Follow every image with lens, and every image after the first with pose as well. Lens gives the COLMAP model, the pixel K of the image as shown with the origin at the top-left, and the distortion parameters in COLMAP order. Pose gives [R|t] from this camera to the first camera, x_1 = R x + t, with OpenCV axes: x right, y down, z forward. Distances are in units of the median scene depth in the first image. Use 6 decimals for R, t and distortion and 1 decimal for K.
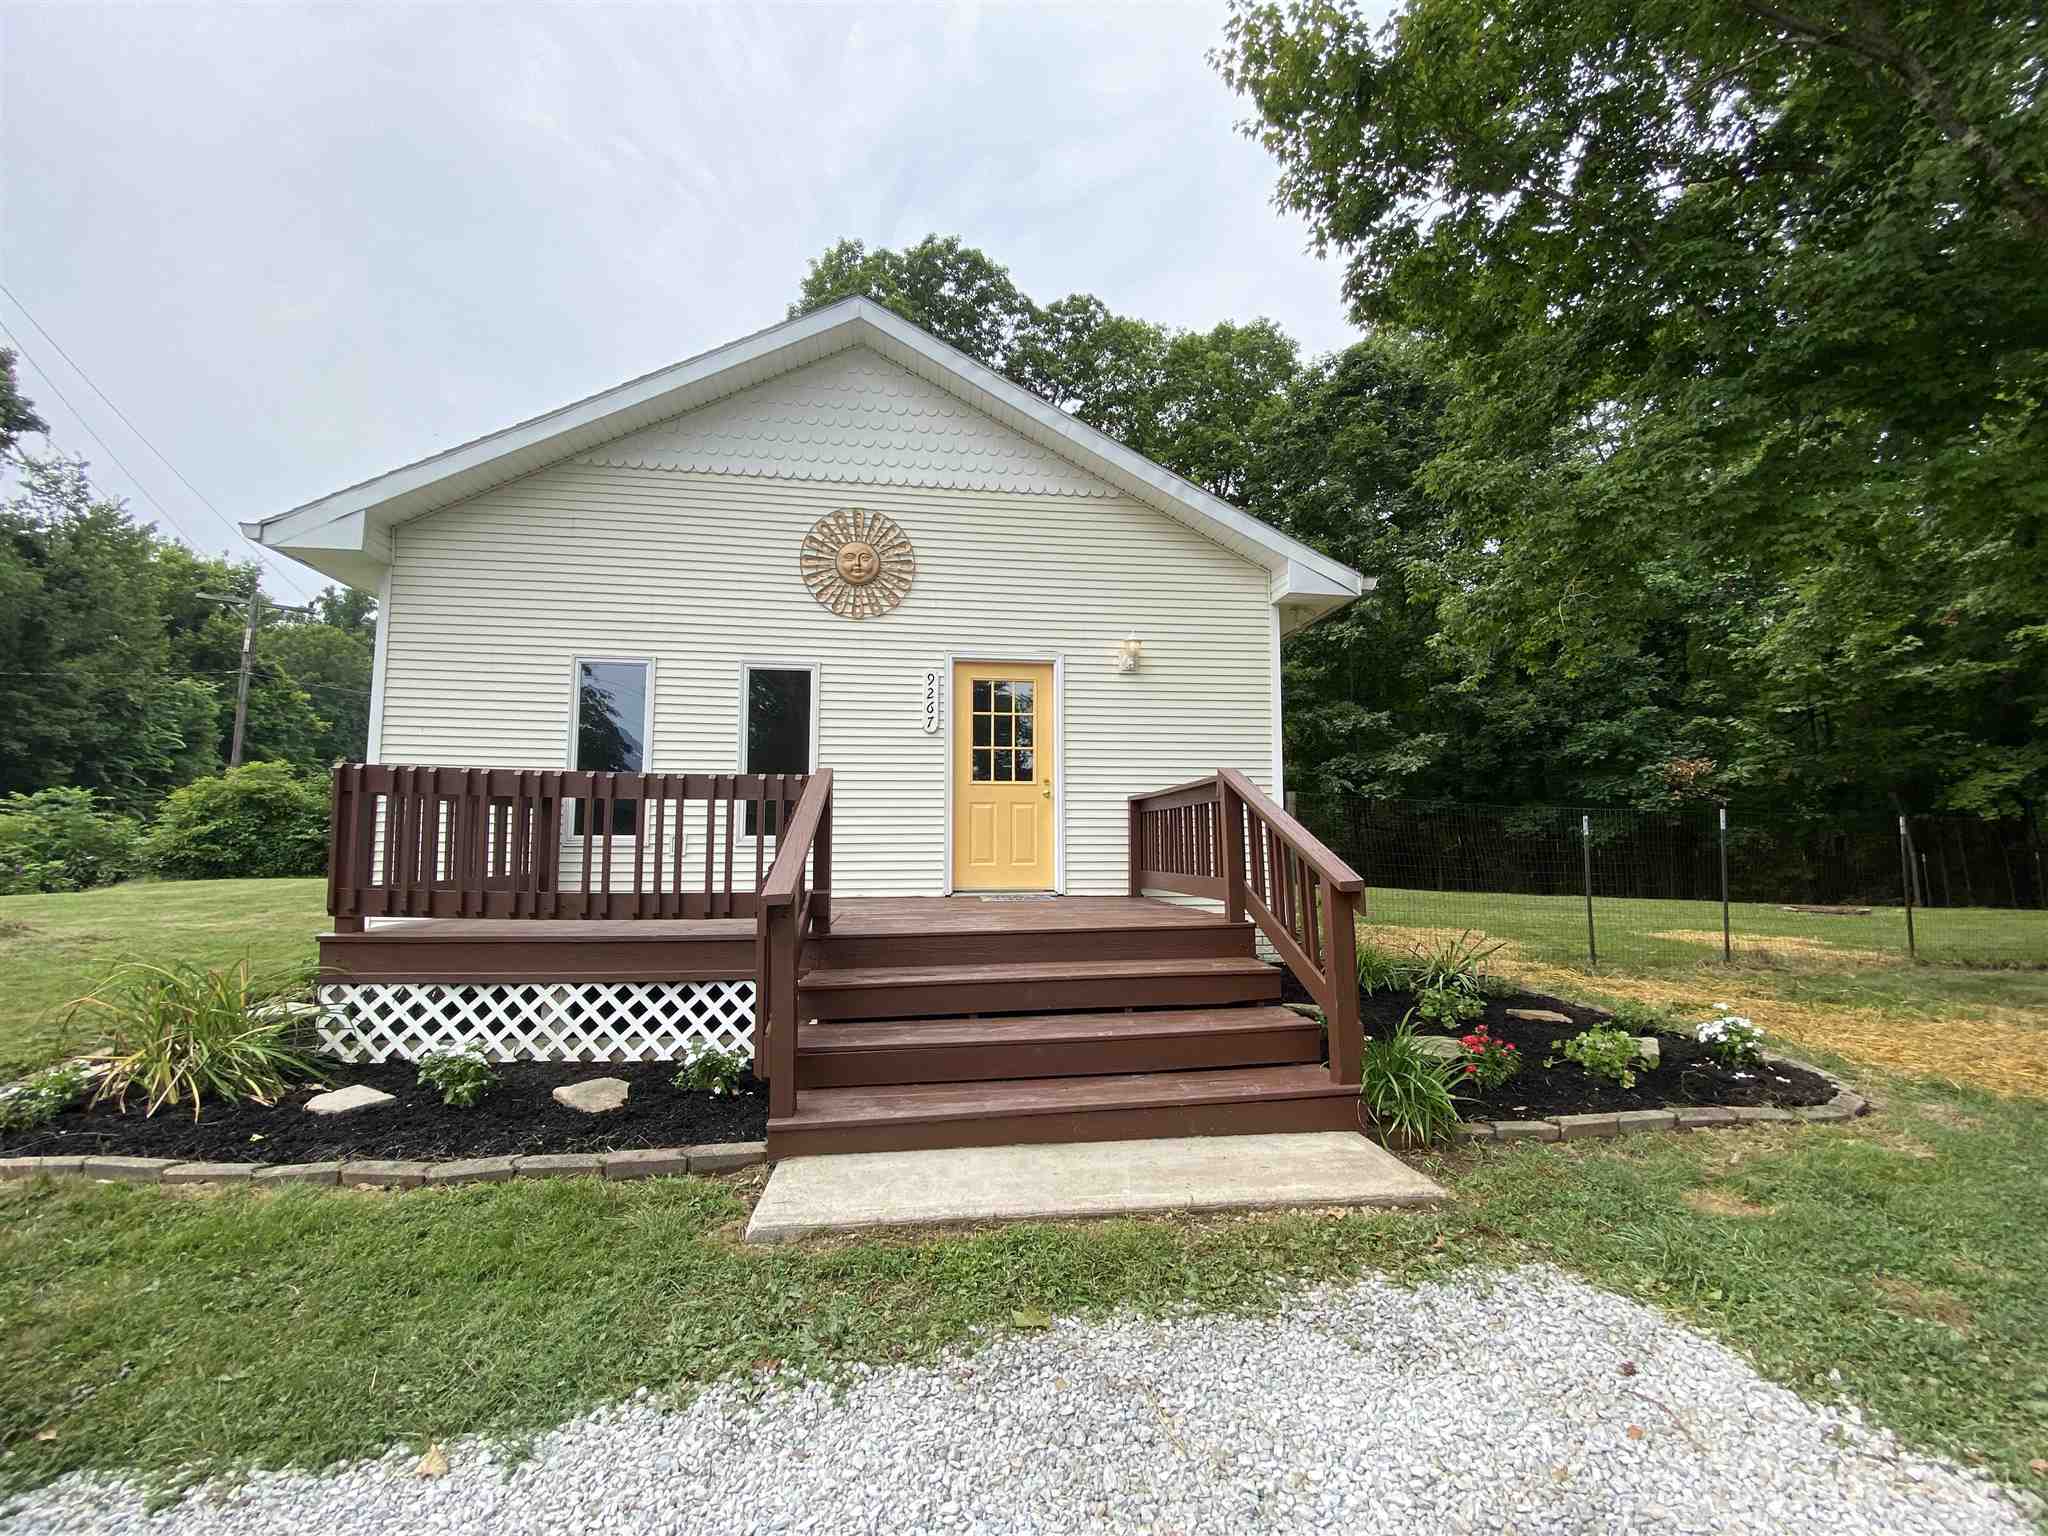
lens RADIAL K [[829.8, 0, 1023.0], [0, 829.8, 784.9], [0, 0, 1]] dist [0.008667, -0.014747]
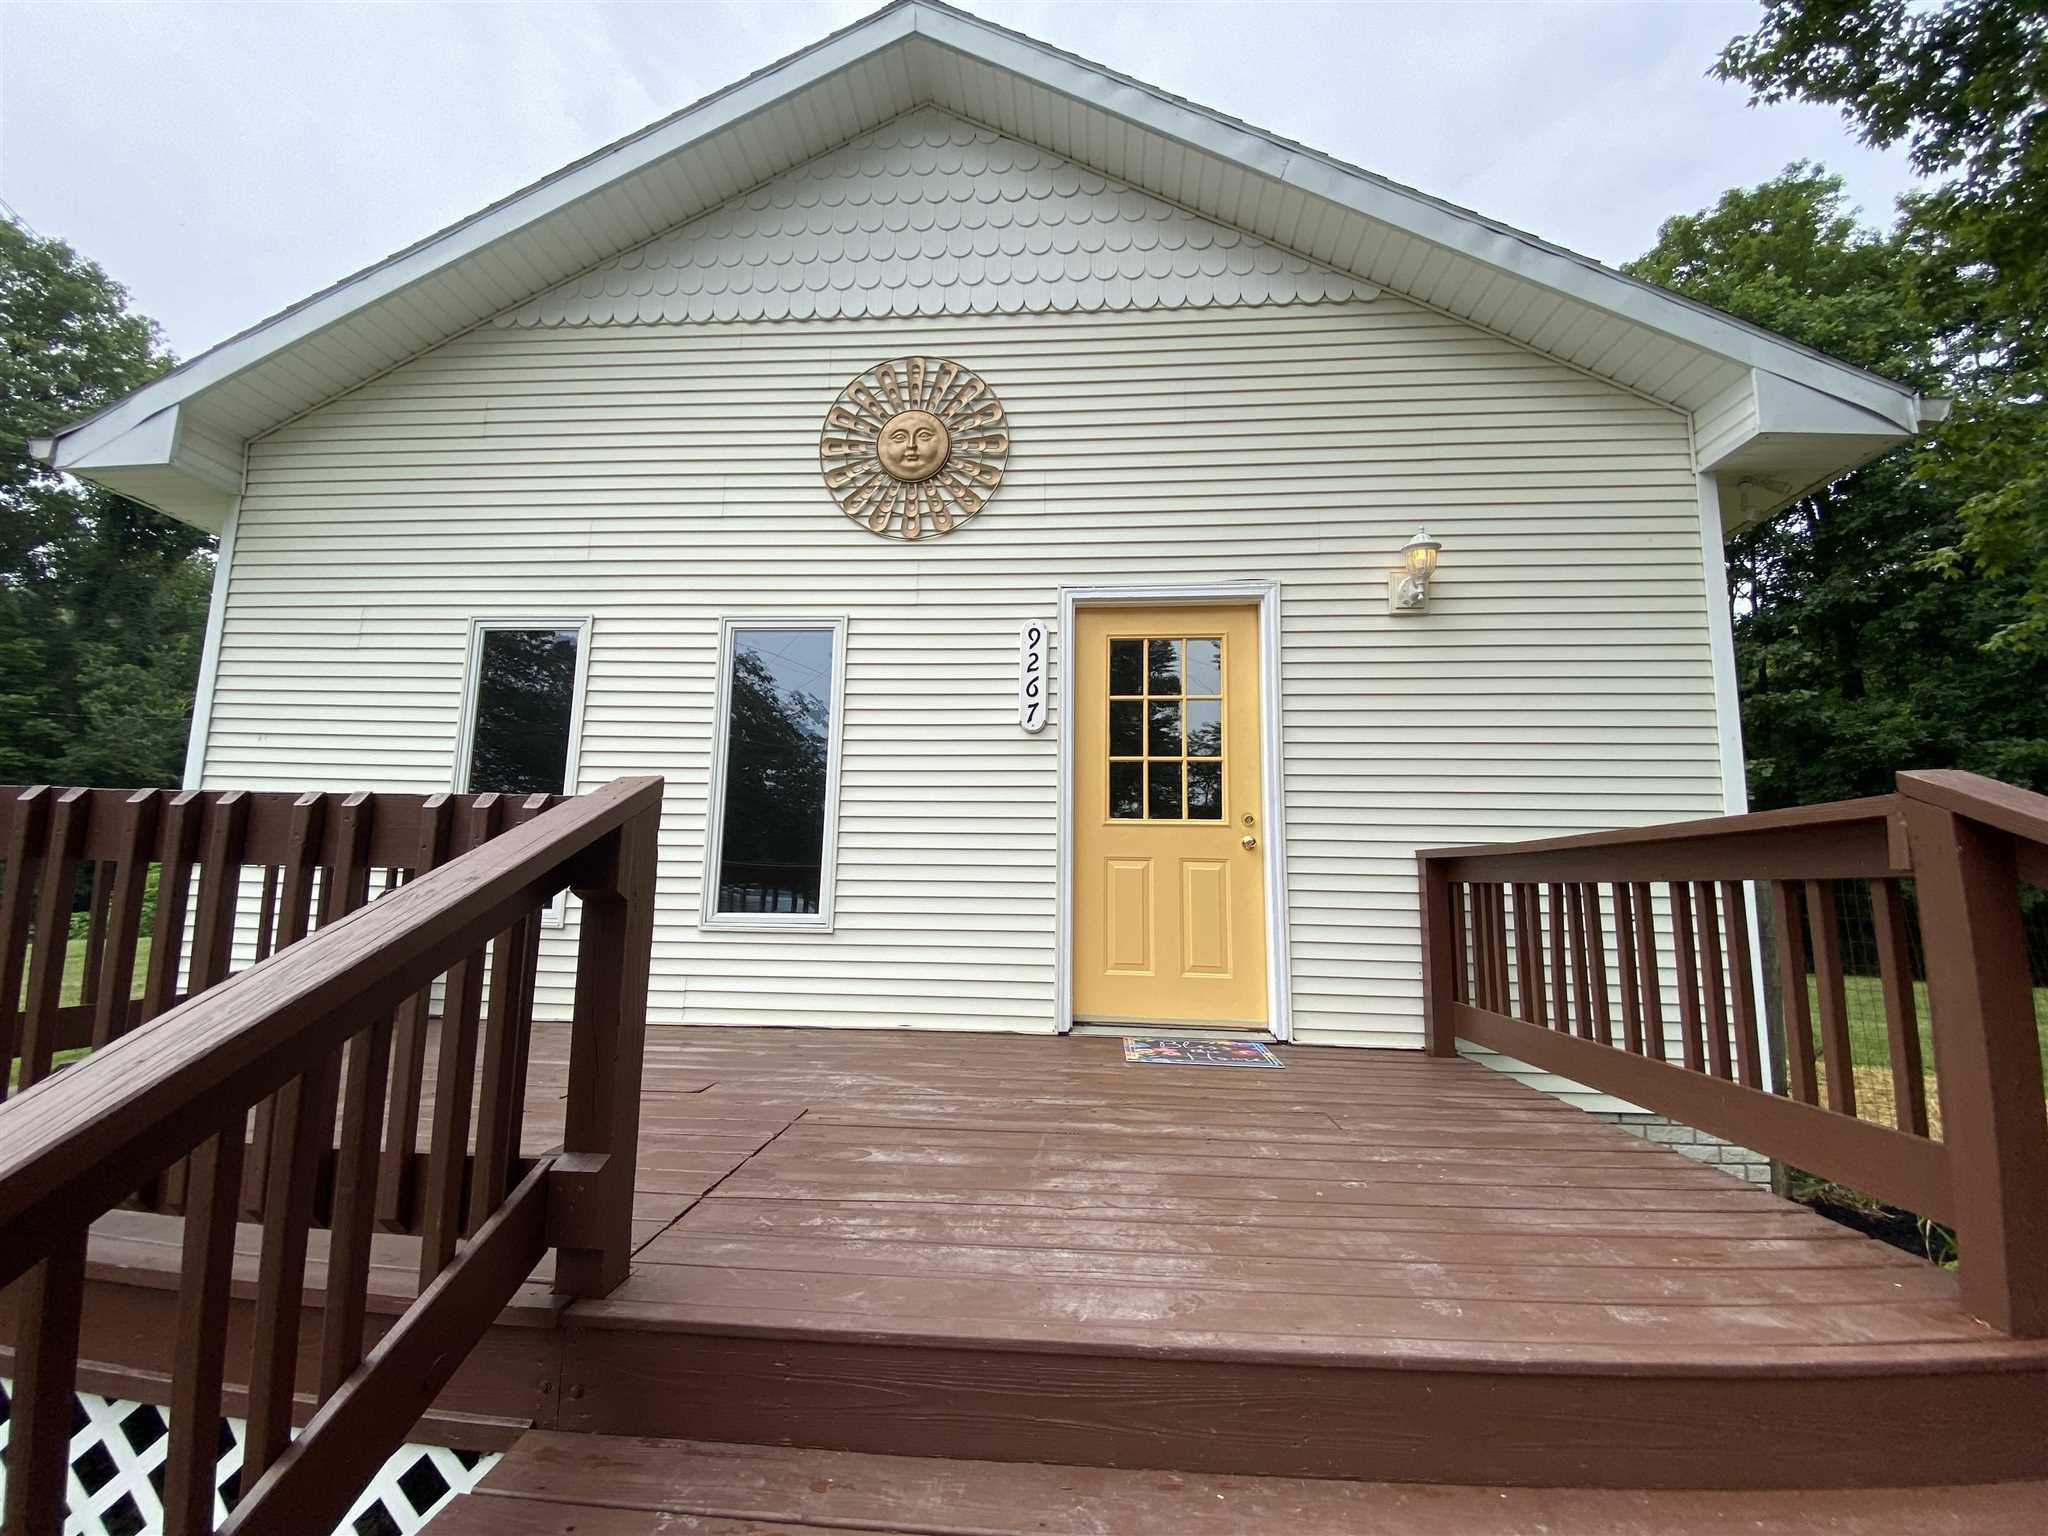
lens RADIAL K [[829.8, 0, 1017.5], [0, 829.8, 784.1], [0, 0, 1]] dist [0.008667, -0.014747]
pose [[0.979286, -0.006760, -0.202368, -0.009178], [-0.003556, 0.998714, -0.050571, 0.000355], [0.202449, 0.050243, 0.978003, 0.450191]]
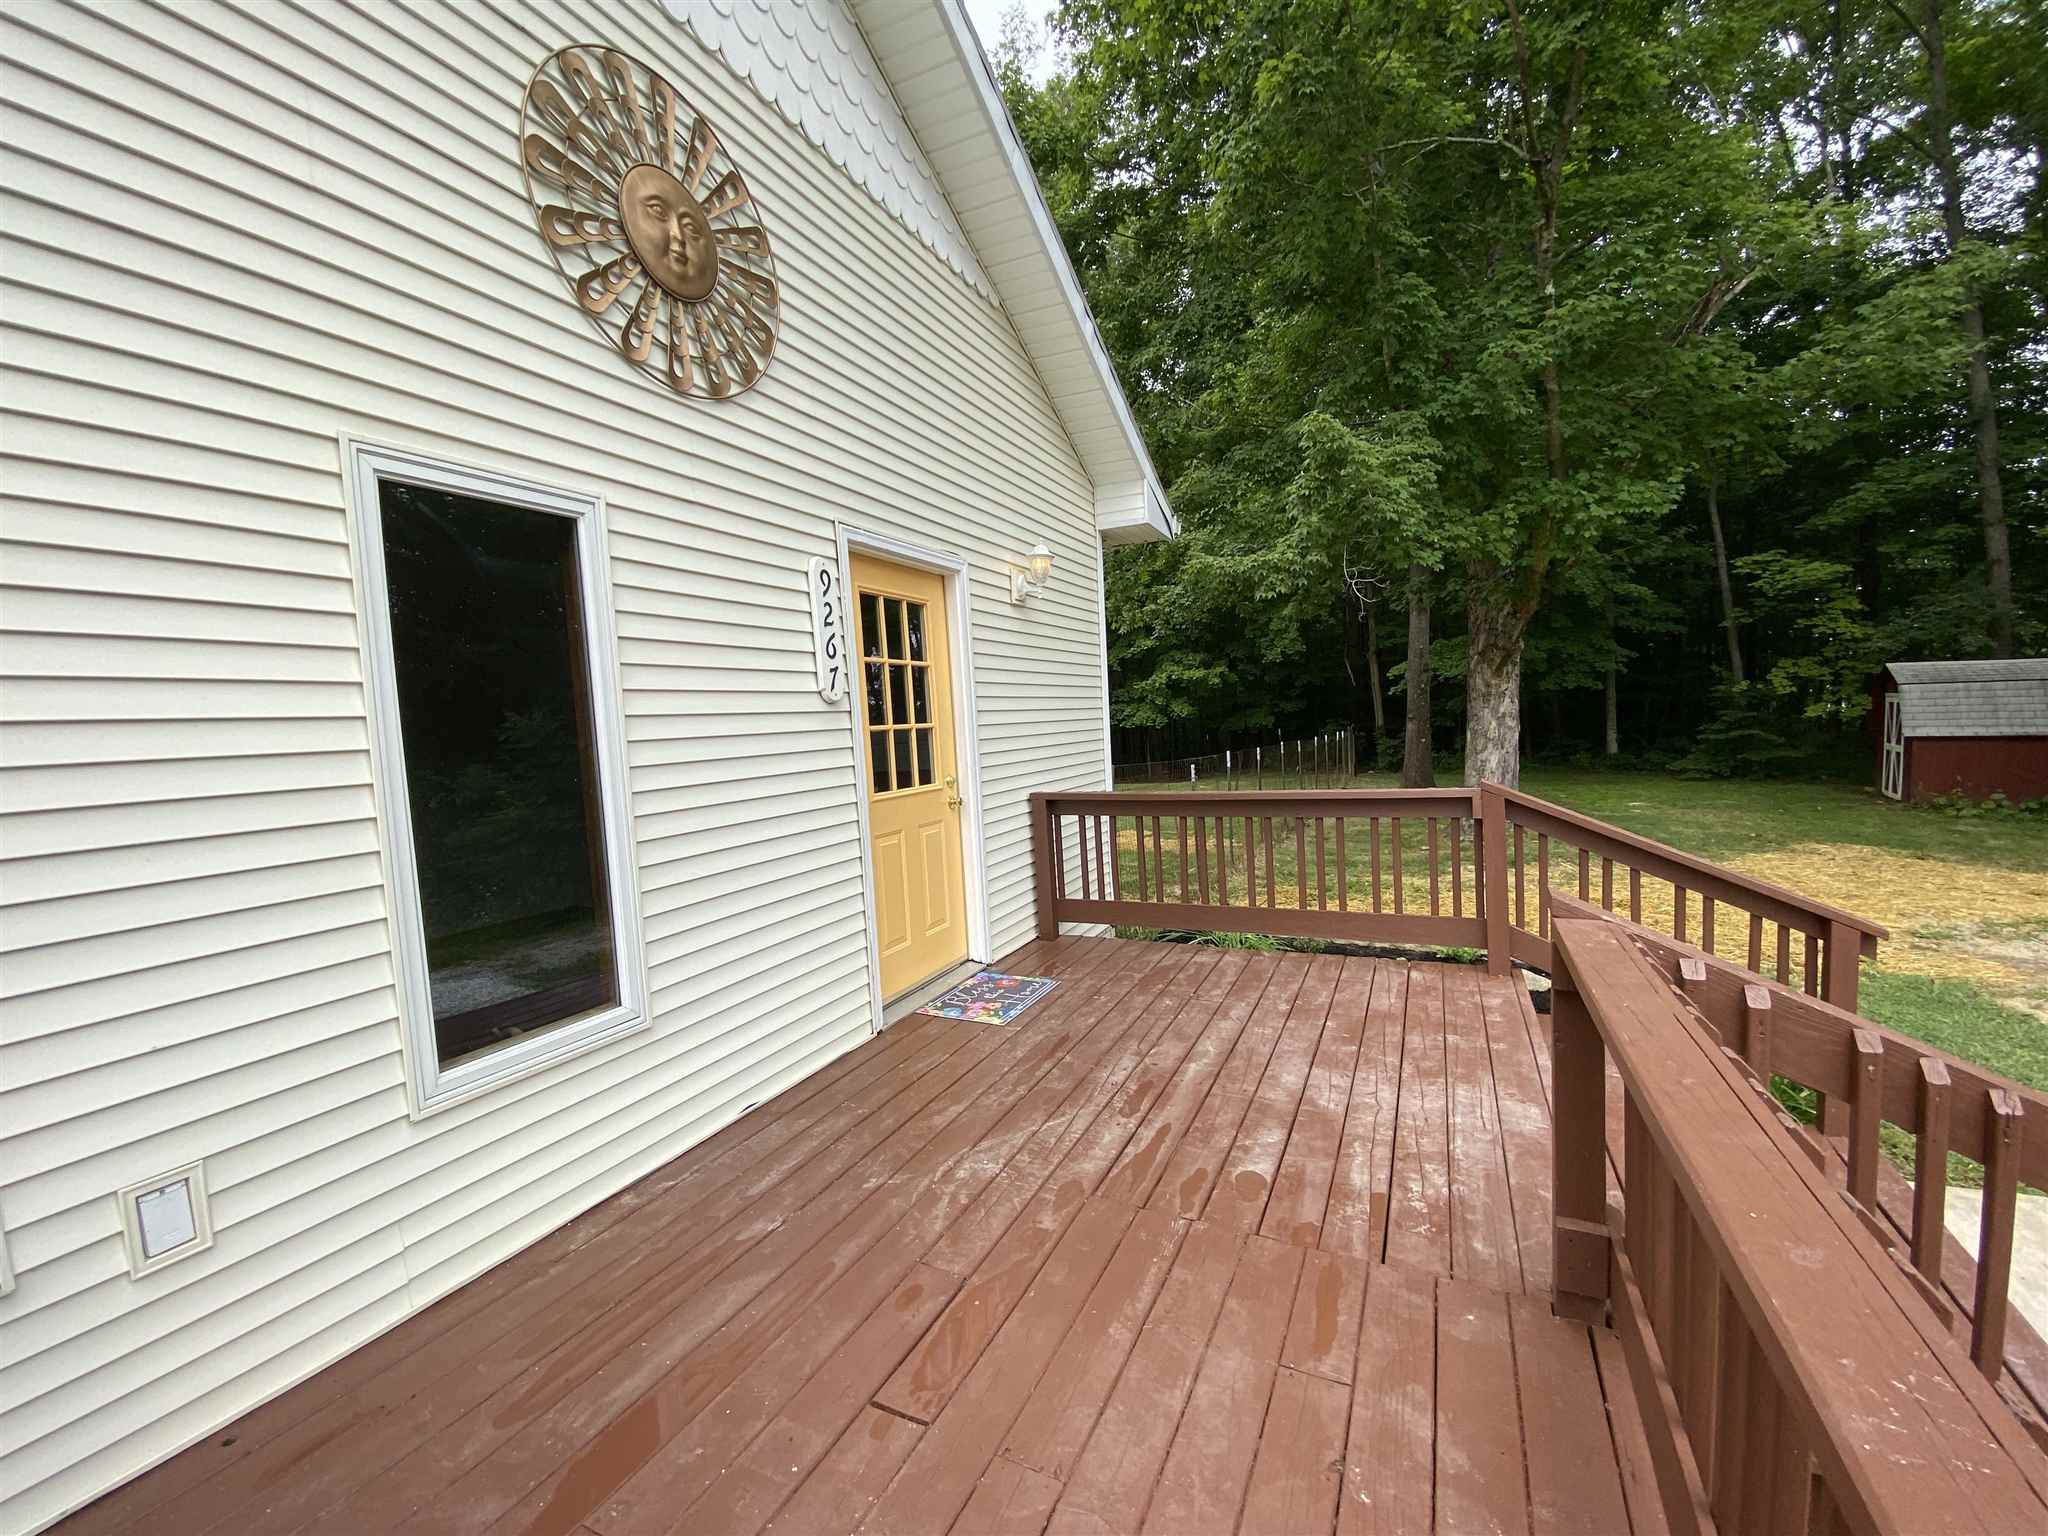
lens RADIAL K [[829.8, 0, 1028.3], [0, 829.8, 778.8], [0, 0, 1]] dist [0.008667, -0.014747]
pose [[0.540090, -0.085238, 0.837280, -0.438484], [-0.009089, 0.994209, 0.107077, -0.069953], [-0.841558, -0.065442, 0.536188, 0.652485]]
